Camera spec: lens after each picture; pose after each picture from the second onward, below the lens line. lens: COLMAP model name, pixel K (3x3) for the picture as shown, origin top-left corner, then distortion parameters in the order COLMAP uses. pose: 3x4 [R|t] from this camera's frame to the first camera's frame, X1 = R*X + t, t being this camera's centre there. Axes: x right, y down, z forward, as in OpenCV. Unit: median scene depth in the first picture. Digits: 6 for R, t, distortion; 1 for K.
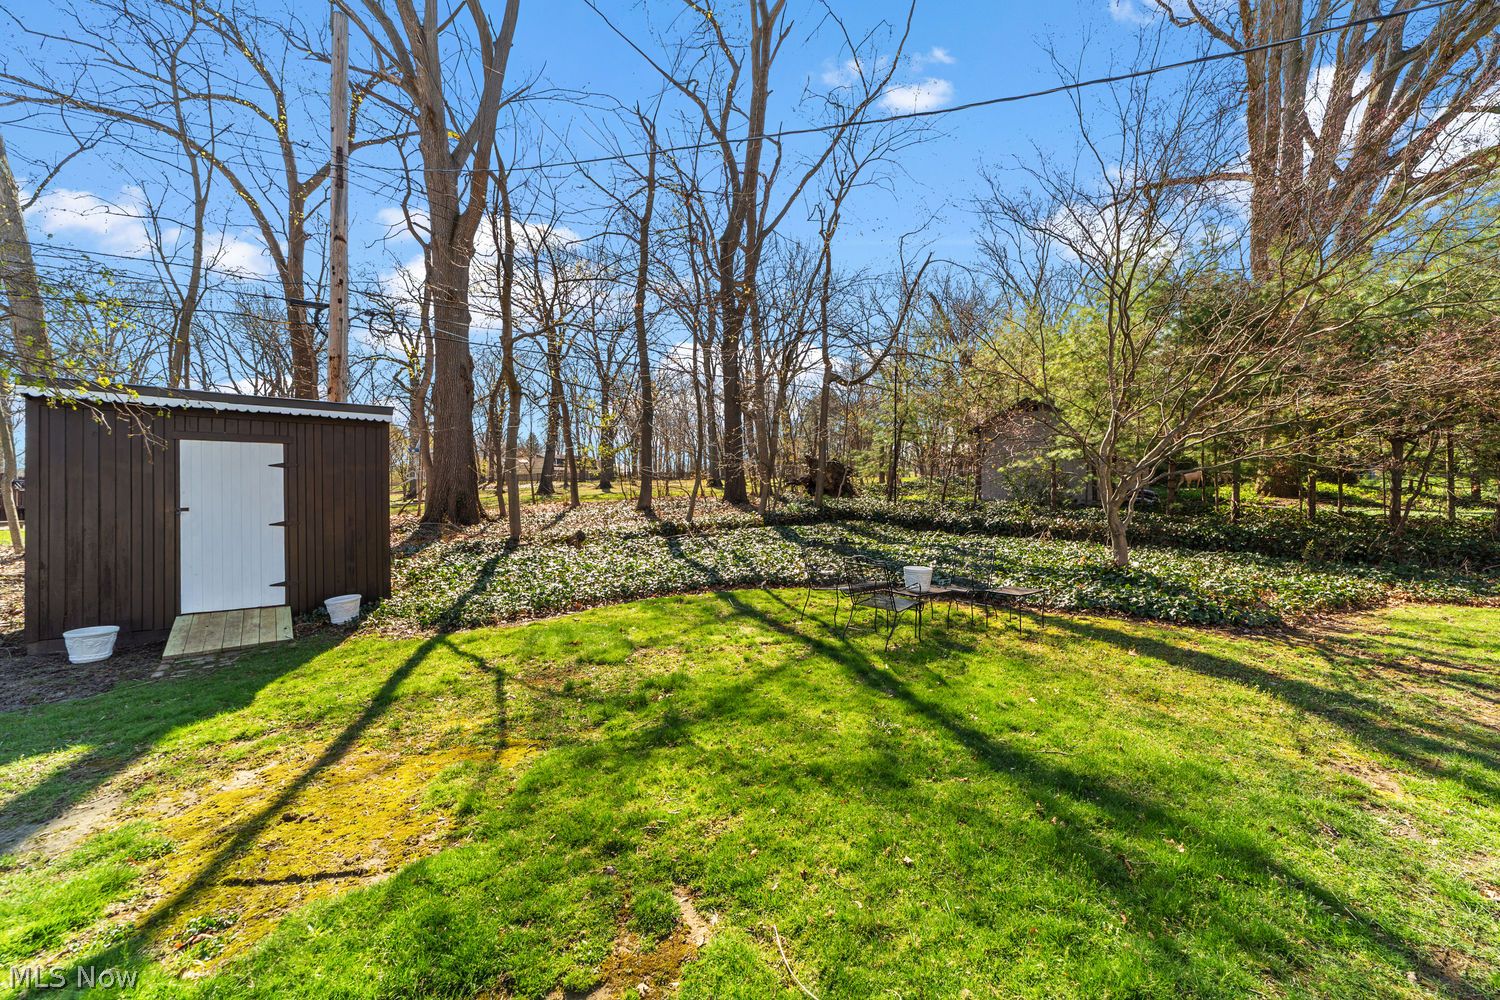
lens RADIAL K [[583.4, 0, 750.9], [0, 583.4, 499.6], [0, 0, 1]] dist [-0.018229, 0.007497]
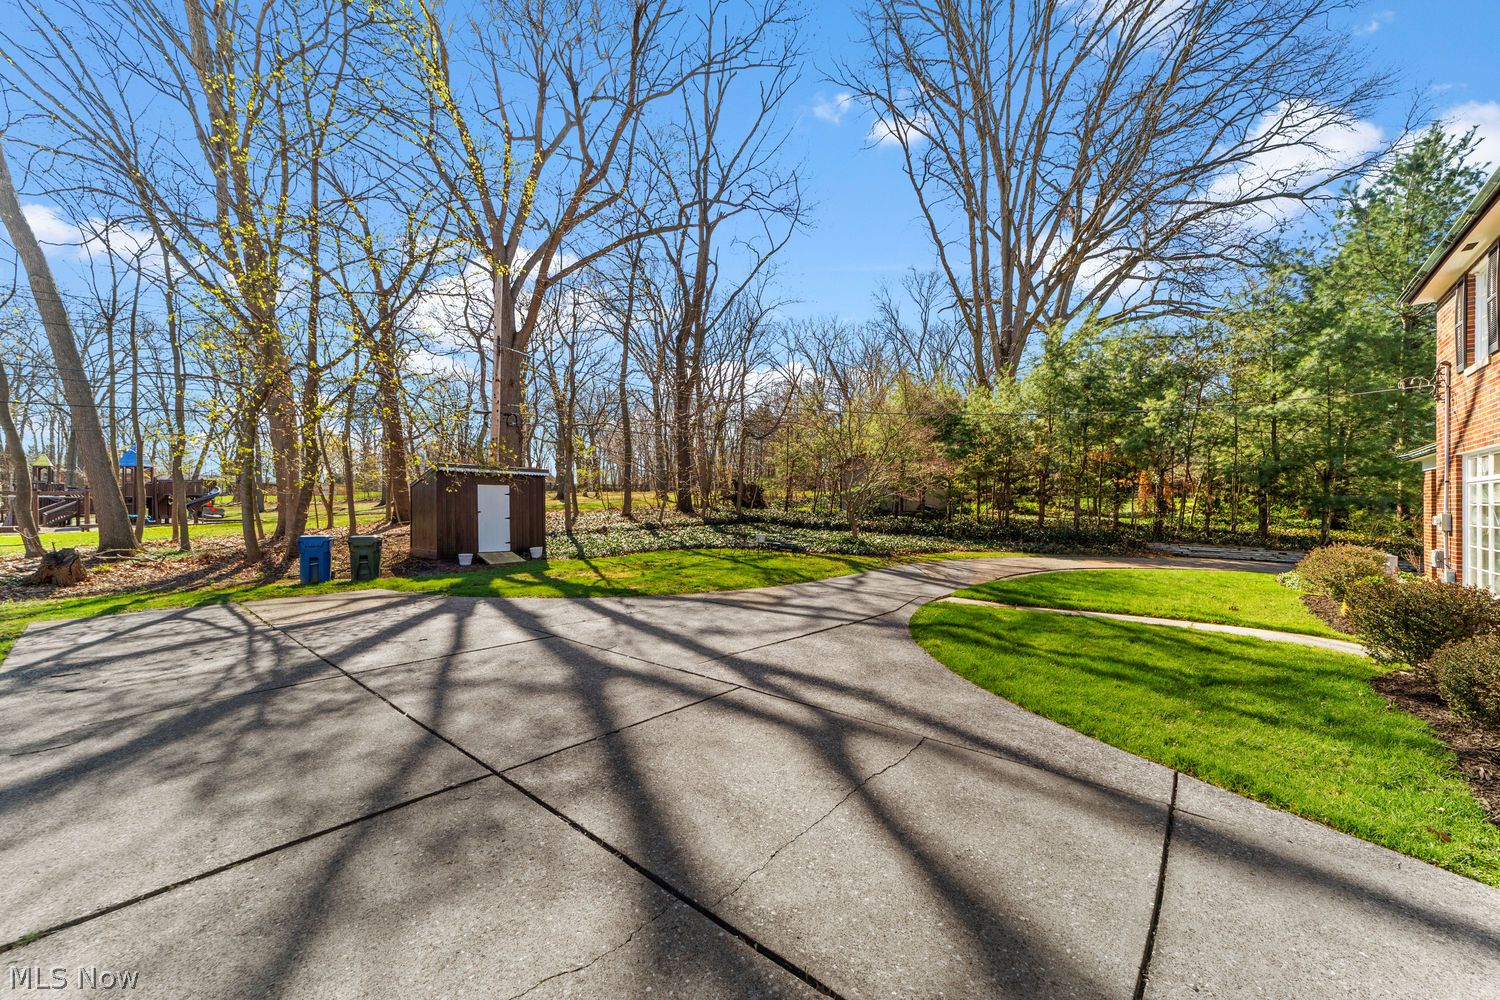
lens RADIAL K [[583.4, 0, 747.7], [0, 583.4, 507.9], [0, 0, 1]] dist [-0.018229, 0.007497]
pose [[0.994908, 0.008848, 0.100401, -0.018497], [-0.008552, 0.999958, -0.003381, -0.000341], [-0.100427, 0.002505, 0.994941, -0.568480]]
